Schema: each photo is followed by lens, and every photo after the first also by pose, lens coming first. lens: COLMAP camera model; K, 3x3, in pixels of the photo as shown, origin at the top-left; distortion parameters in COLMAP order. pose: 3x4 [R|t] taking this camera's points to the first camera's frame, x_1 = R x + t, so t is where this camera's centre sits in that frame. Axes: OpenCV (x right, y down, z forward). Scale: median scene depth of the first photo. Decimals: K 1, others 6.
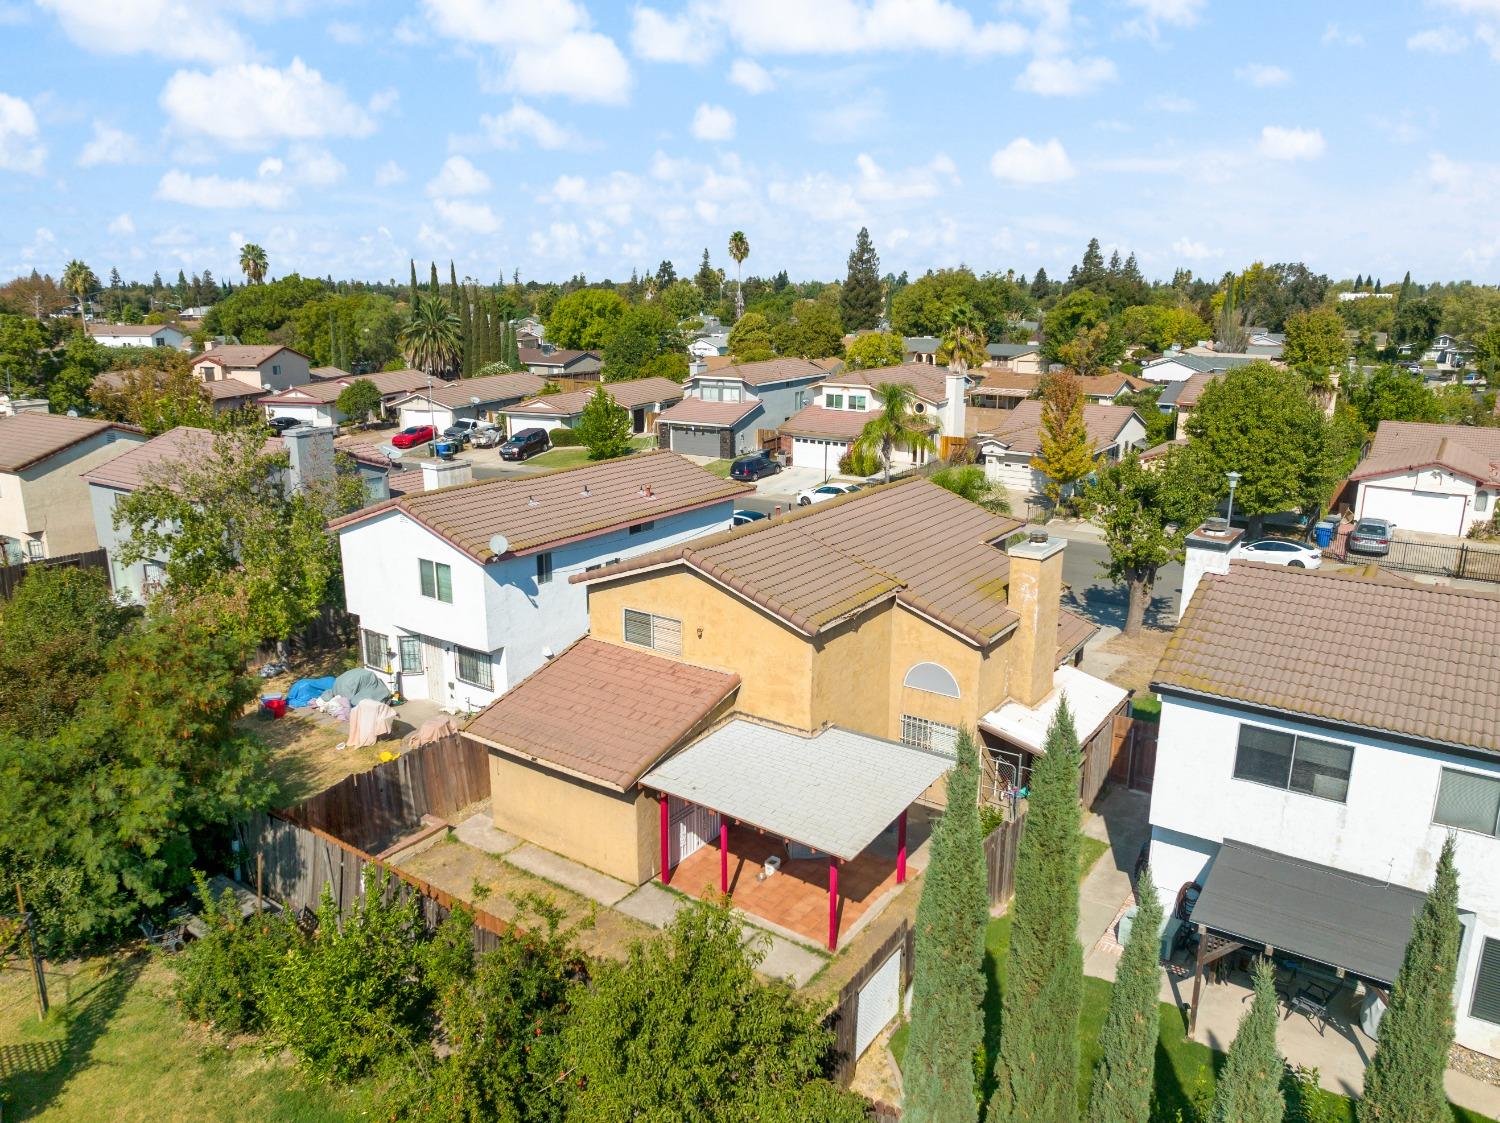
lens RADIAL K [[1052.8, 0, 752.0], [0, 1052.8, 565.3], [0, 0, 1]] dist [-0.034771, 0.003223]
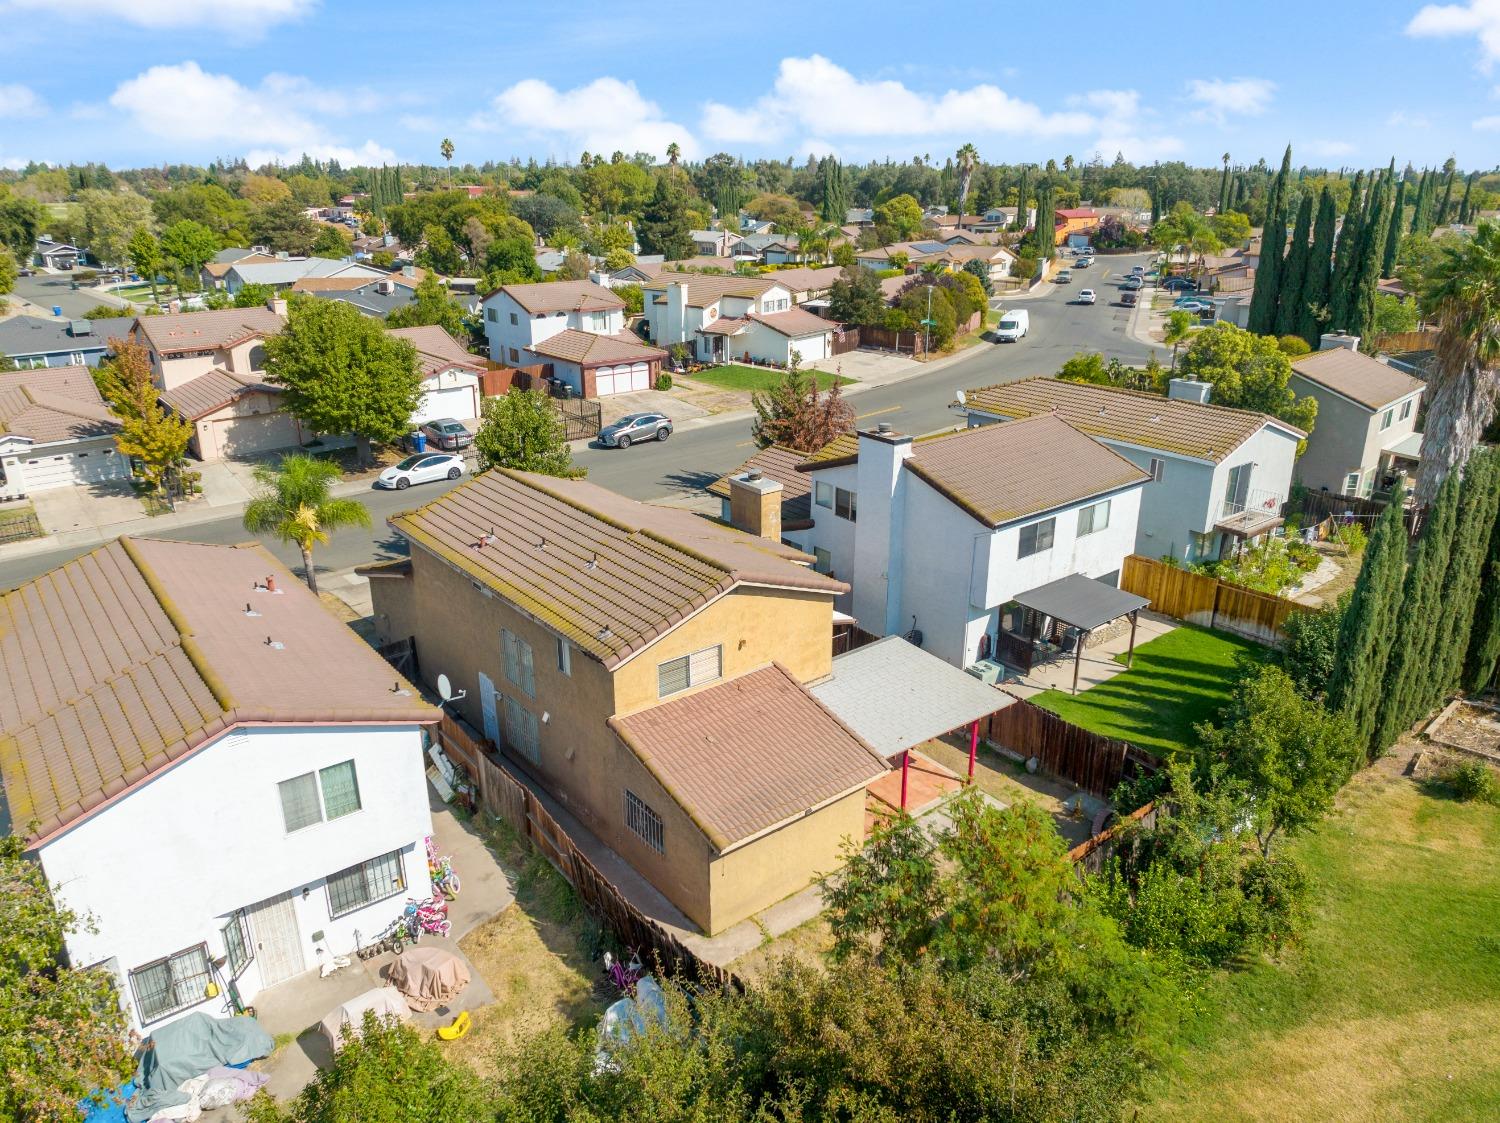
lens RADIAL K [[1052.8, 0, 752.0], [0, 1052.8, 565.3], [0, 0, 1]] dist [-0.034771, 0.003223]
pose [[0.281075, -0.341706, 0.896791, -0.729195], [0.246662, 0.928793, 0.276590, -0.224545], [-0.927445, 0.143462, 0.345346, 0.473239]]
